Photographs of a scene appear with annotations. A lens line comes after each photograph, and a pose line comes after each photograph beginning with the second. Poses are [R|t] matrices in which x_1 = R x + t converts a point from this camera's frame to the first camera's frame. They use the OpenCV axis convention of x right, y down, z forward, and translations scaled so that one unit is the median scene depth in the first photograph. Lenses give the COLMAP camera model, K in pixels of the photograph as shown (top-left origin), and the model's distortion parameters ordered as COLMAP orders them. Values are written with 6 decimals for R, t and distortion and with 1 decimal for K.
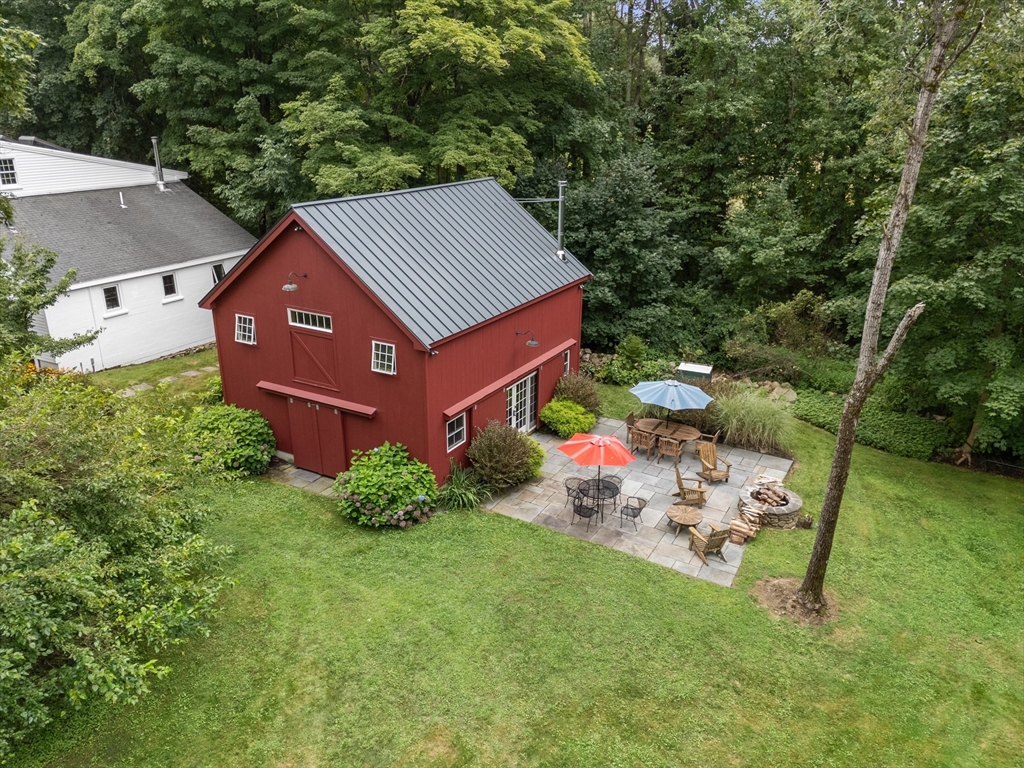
lens RADIAL K [[762.0, 0, 511.1], [0, 762.0, 382.2], [0, 0, 1]] dist [0.055348, -0.041021]
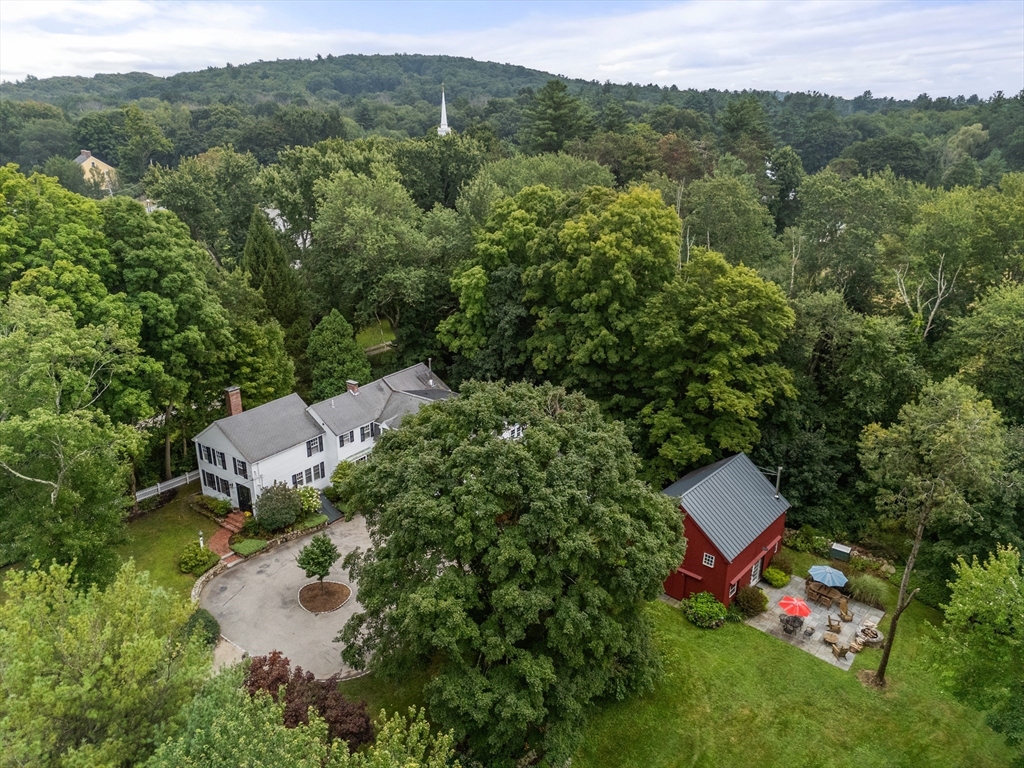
lens RADIAL K [[762.0, 0, 506.8], [0, 762.0, 383.5], [0, 0, 1]] dist [0.055348, -0.041021]
pose [[0.980349, 0.064709, -0.186358, -0.382335], [-0.064427, 0.997894, 0.007574, -0.586805], [0.186455, 0.004581, 0.982453, -1.620831]]
